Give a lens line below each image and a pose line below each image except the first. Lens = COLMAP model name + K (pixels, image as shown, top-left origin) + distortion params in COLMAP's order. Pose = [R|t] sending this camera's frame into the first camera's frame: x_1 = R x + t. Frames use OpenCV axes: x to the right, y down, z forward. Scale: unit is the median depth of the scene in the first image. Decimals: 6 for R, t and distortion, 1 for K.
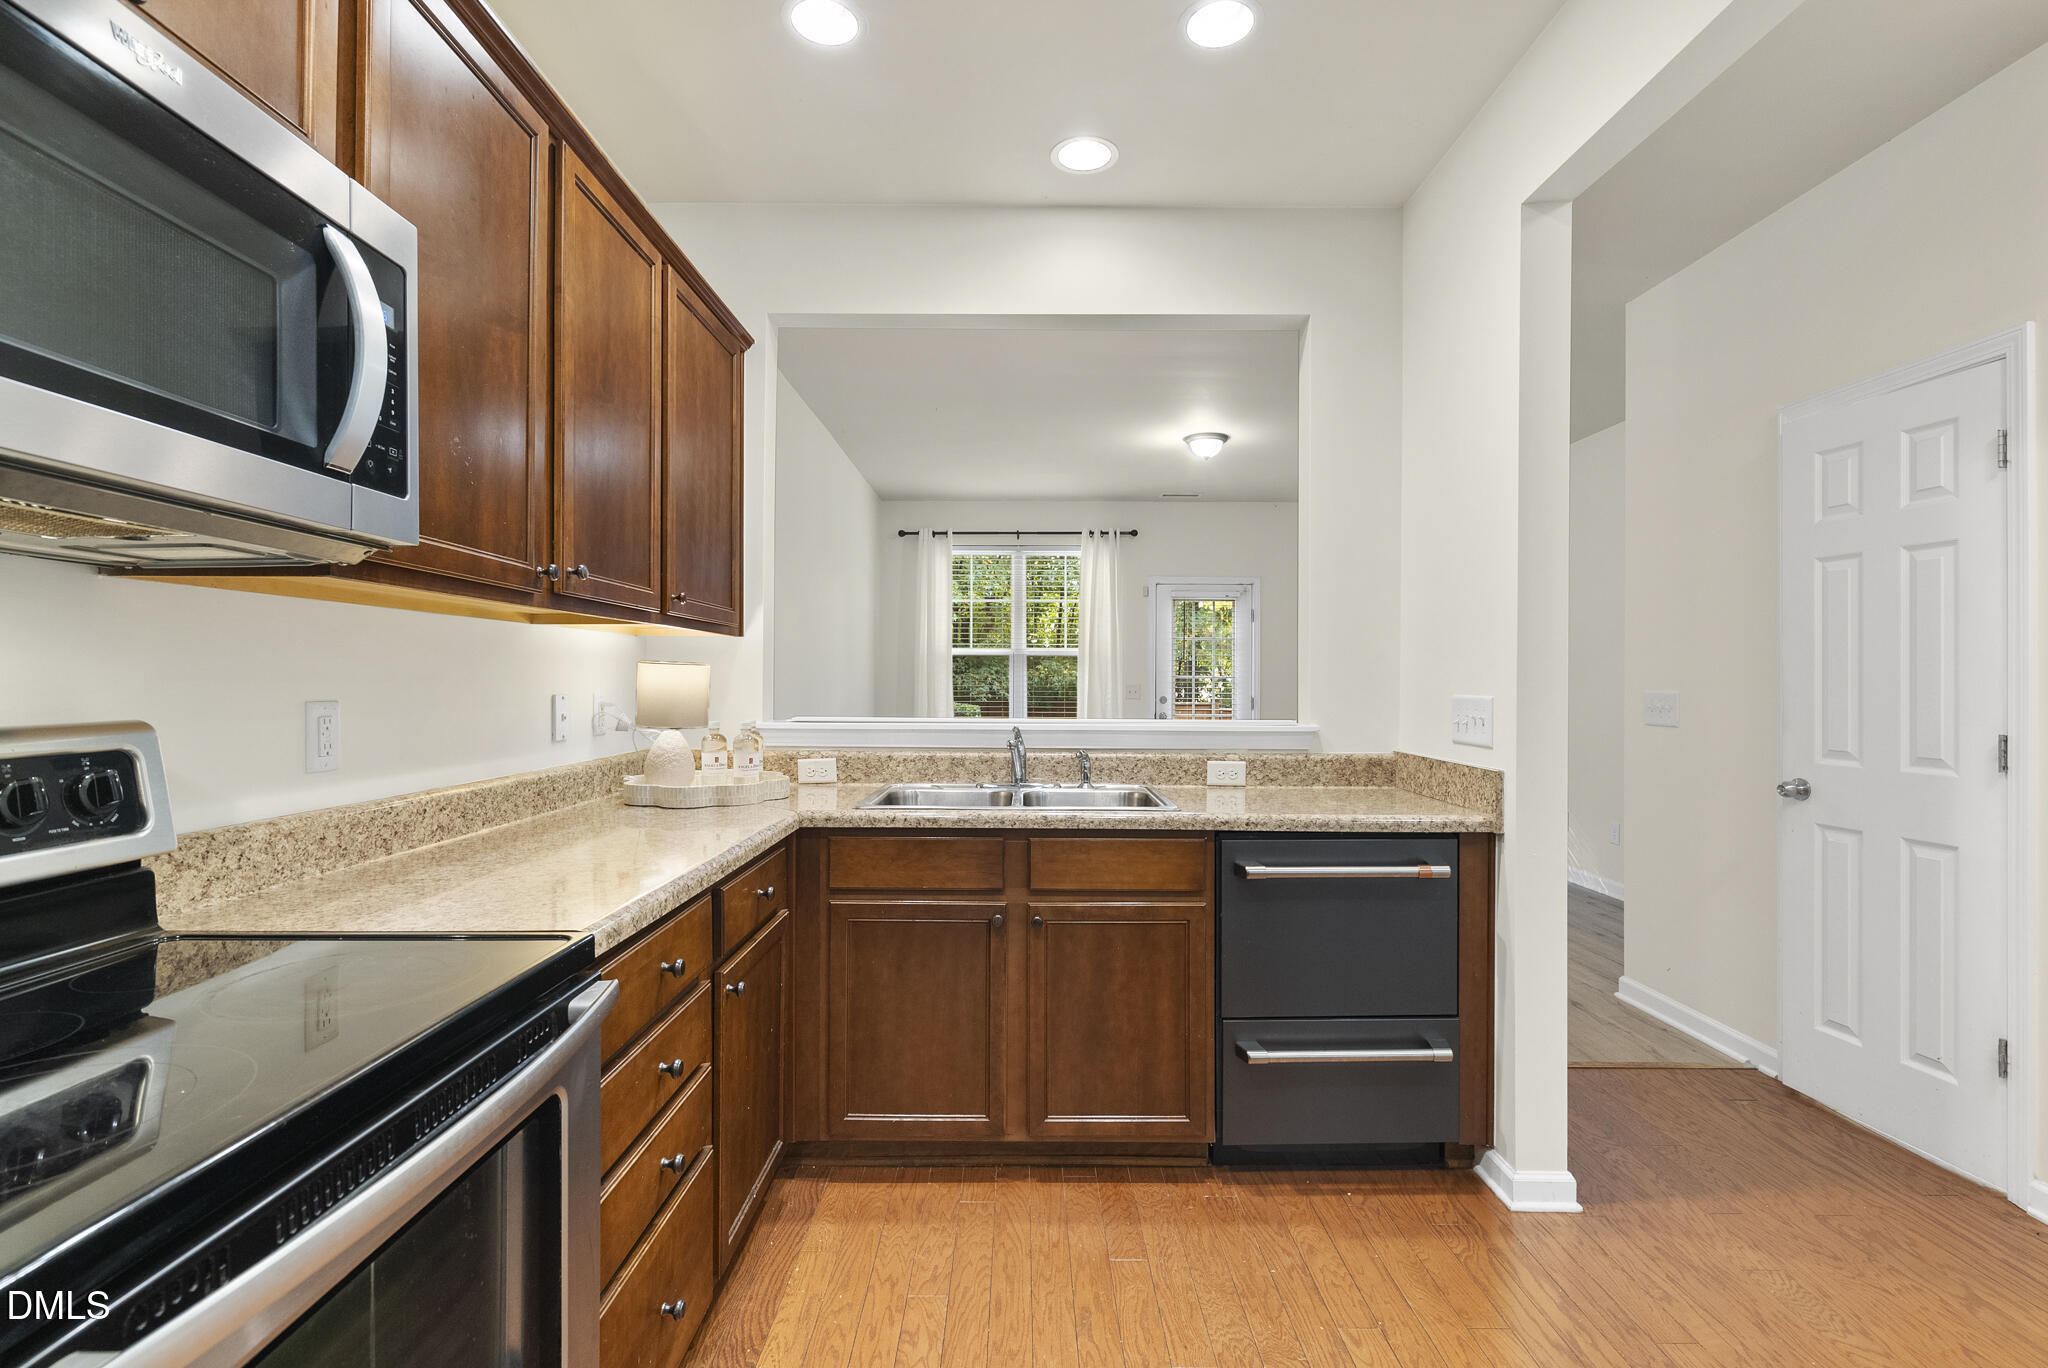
lens RADIAL K [[958.5, 0, 1024.0], [0, 958.5, 684.0], [0, 0, 1]] dist [-0.002061, 0.001620]
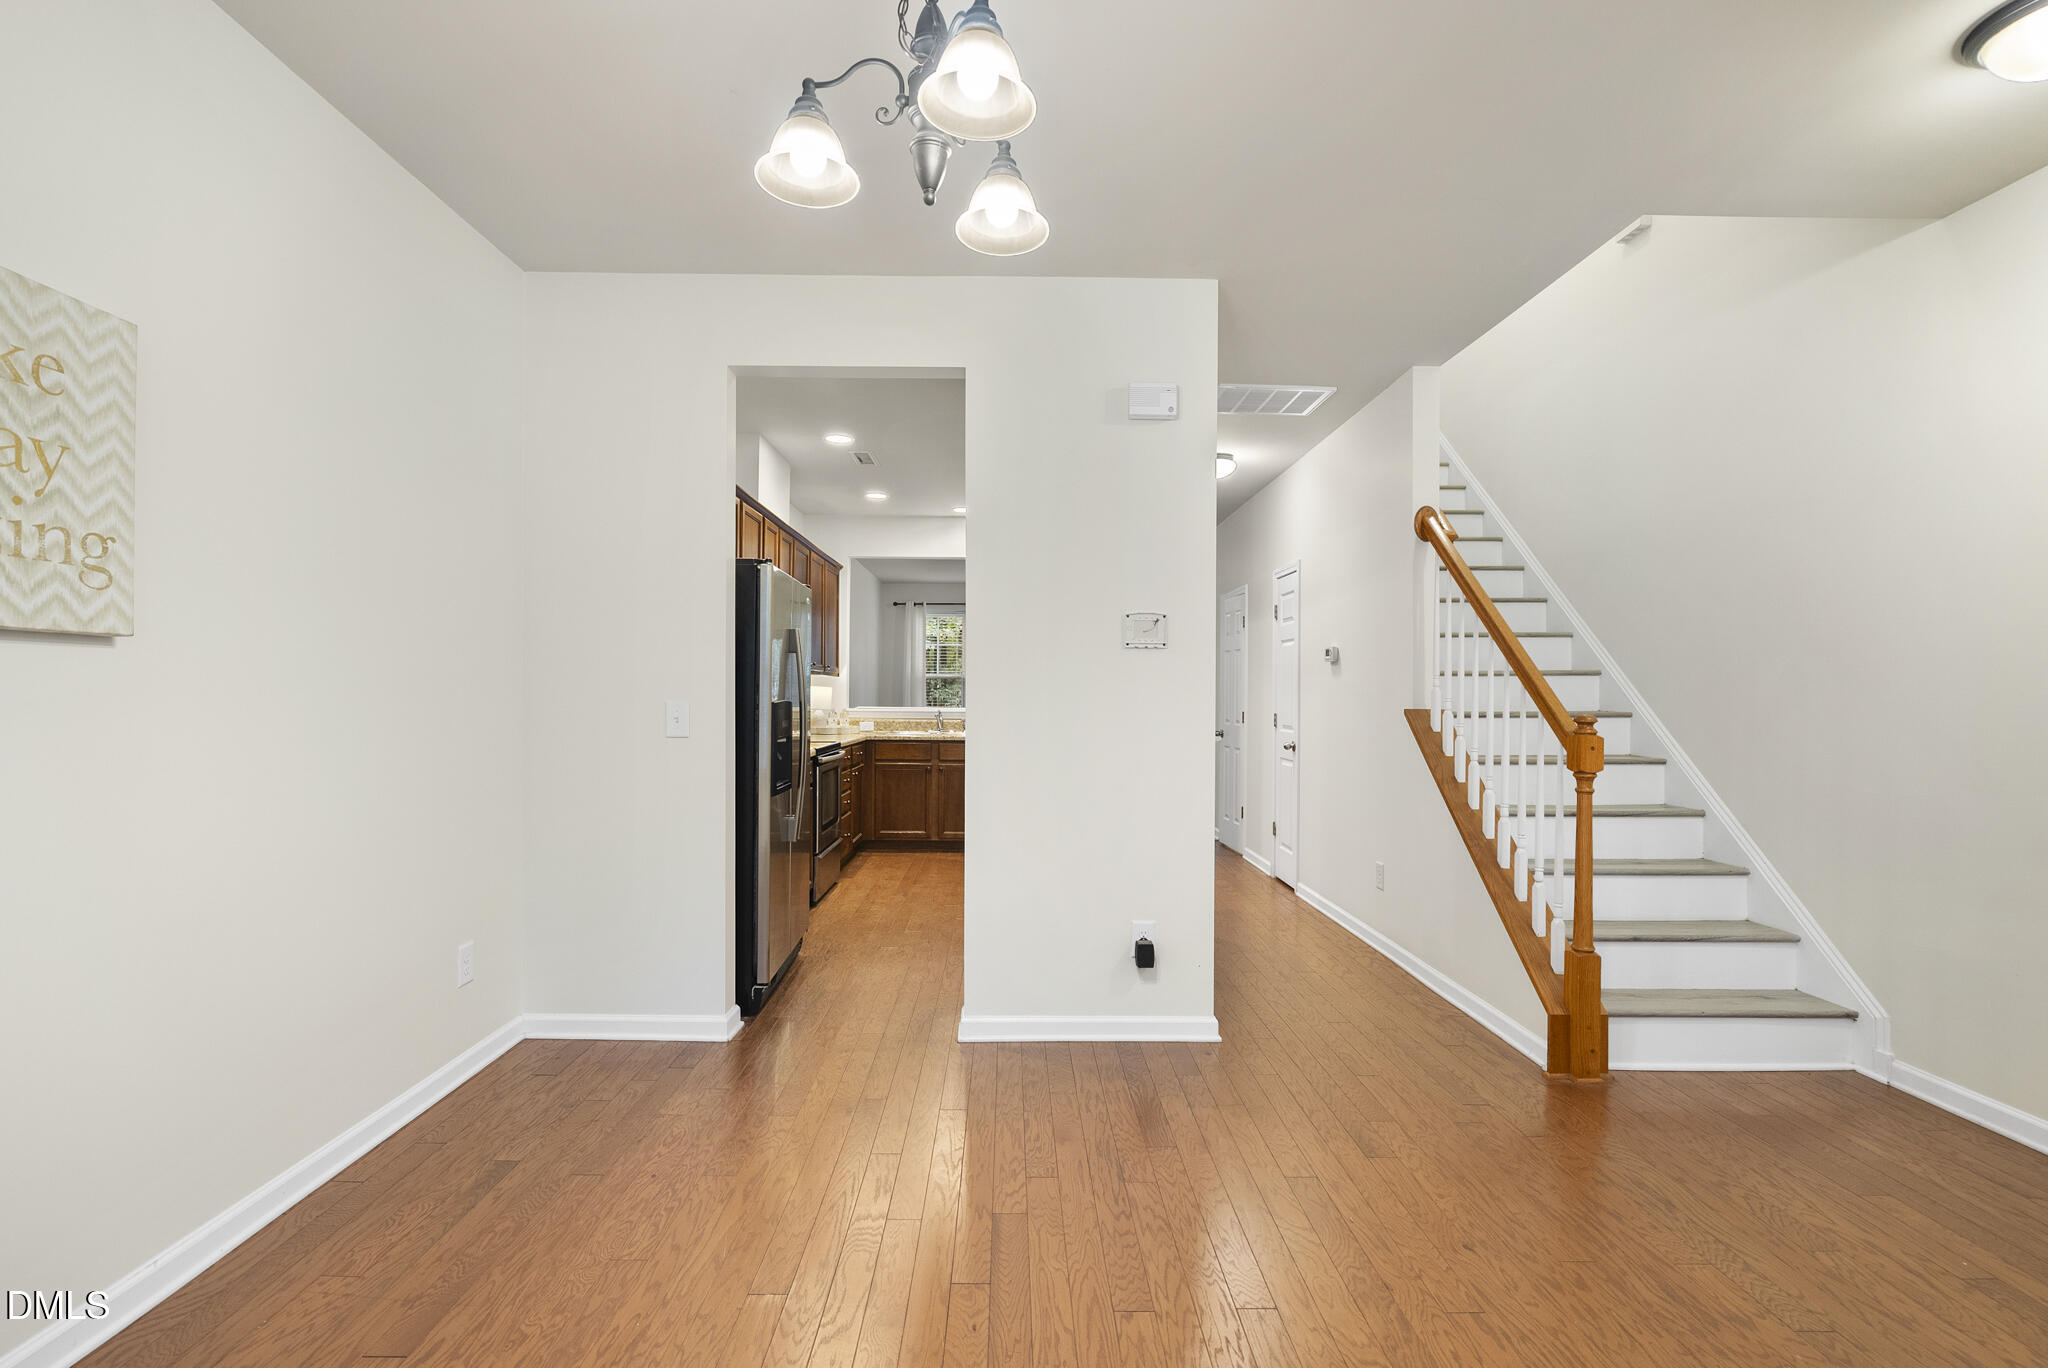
lens RADIAL K [[958.5, 0, 1024.0], [0, 958.5, 684.0], [0, 0, 1]] dist [-0.002061, 0.001620]
pose [[0.999939, 0.000102, 0.011068, 0.238297], [0.000054, 0.999900, -0.014107, 0.010821], [-0.011069, 0.014107, 0.999839, -2.053825]]
